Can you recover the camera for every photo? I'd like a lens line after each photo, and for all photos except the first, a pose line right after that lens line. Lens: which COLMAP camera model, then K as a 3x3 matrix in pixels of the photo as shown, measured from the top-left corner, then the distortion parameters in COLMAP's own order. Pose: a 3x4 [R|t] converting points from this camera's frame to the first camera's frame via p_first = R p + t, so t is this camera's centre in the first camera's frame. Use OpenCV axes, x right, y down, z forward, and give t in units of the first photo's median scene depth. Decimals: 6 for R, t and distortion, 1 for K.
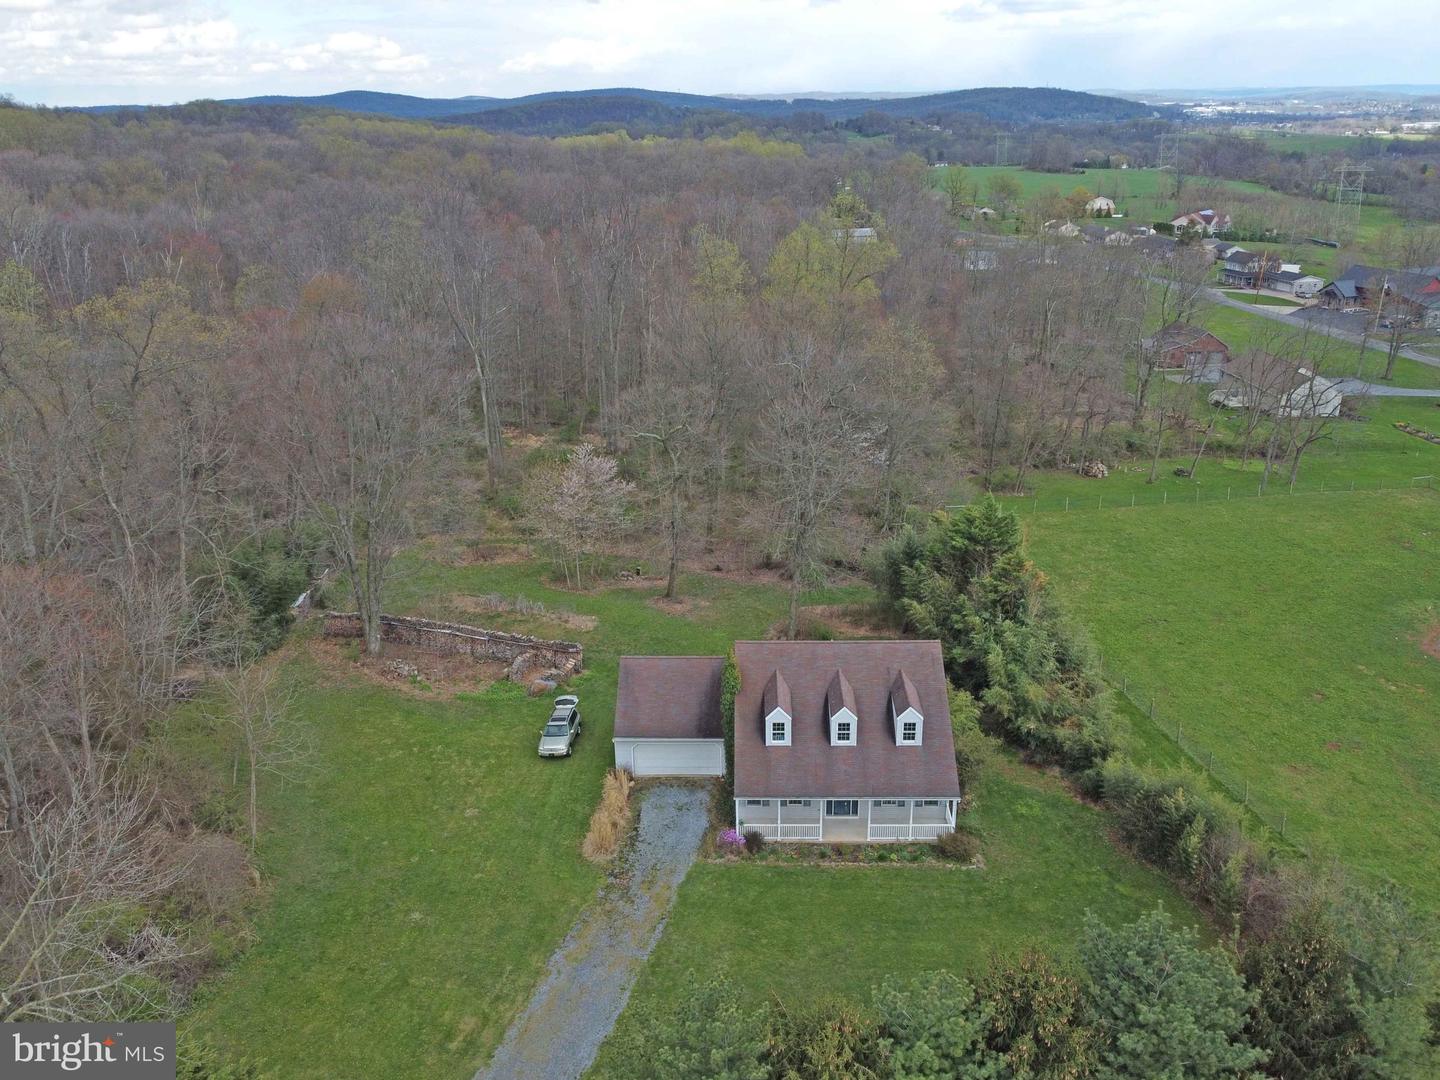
lens RADIAL K [[1135.4, 0, 720.0], [0, 1135.4, 540.0], [0, 0, 1]] dist [0.001155, -0.006114]
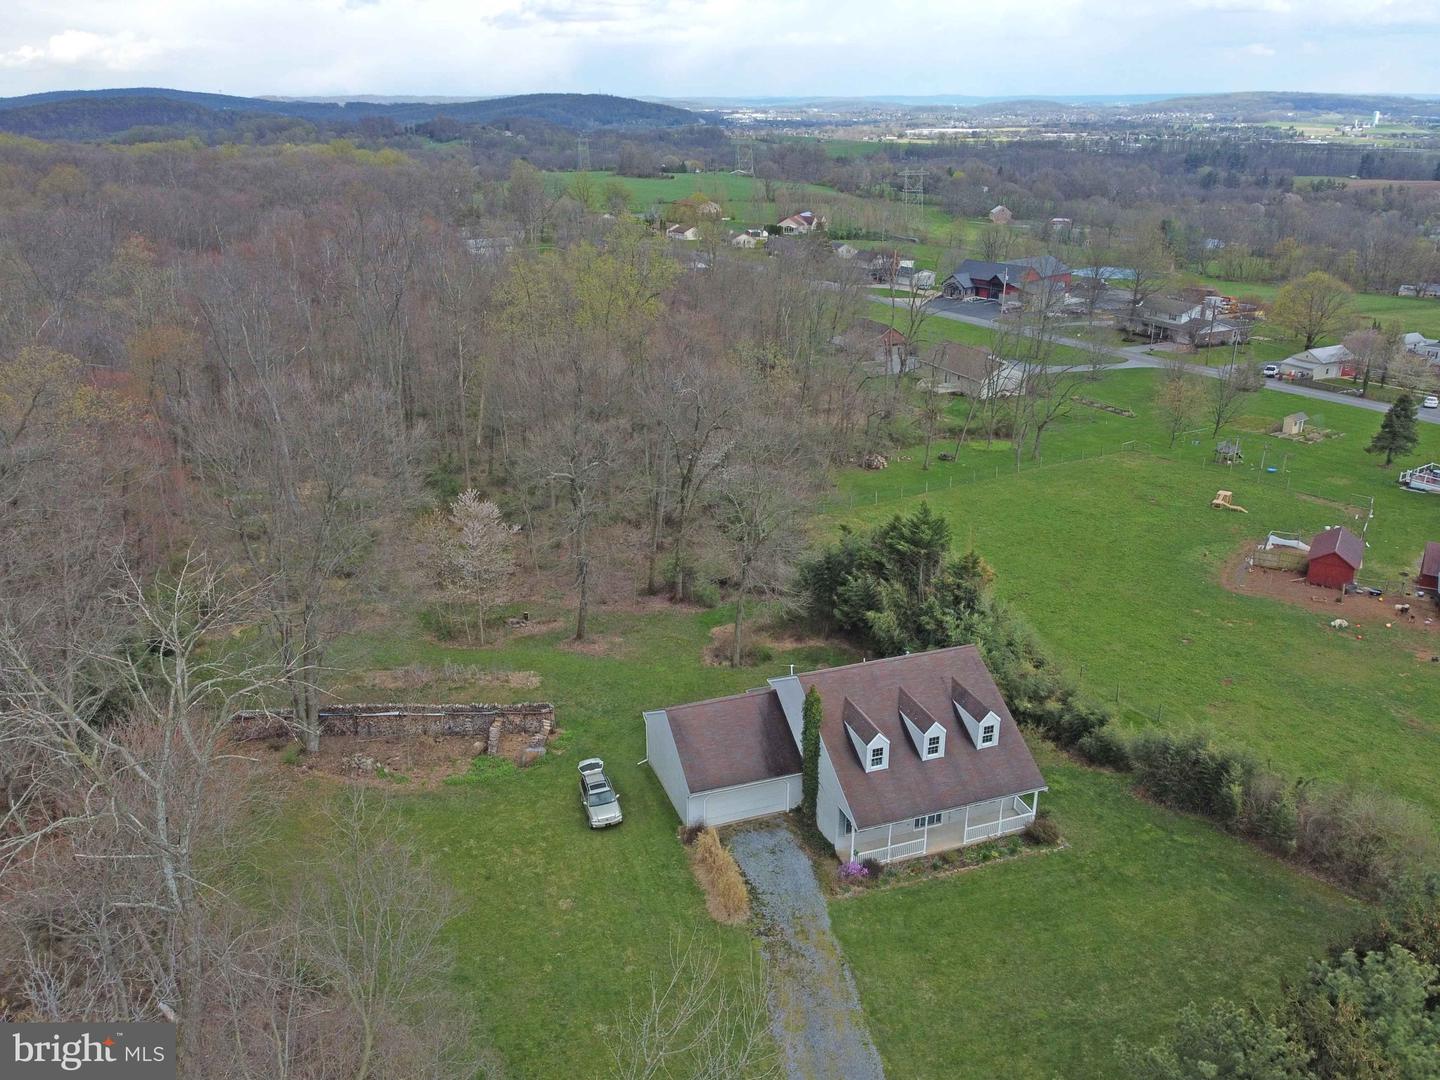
lens RADIAL K [[1120.7, 0, 720.0], [0, 1120.7, 540.0], [0, 0, 1]] dist [-0.002542, 0.002510]
pose [[0.933666, -0.119069, 0.337772, -0.270403], [0.118756, 0.992687, 0.021670, -0.043329], [-0.337882, 0.019880, 0.940978, 0.064770]]
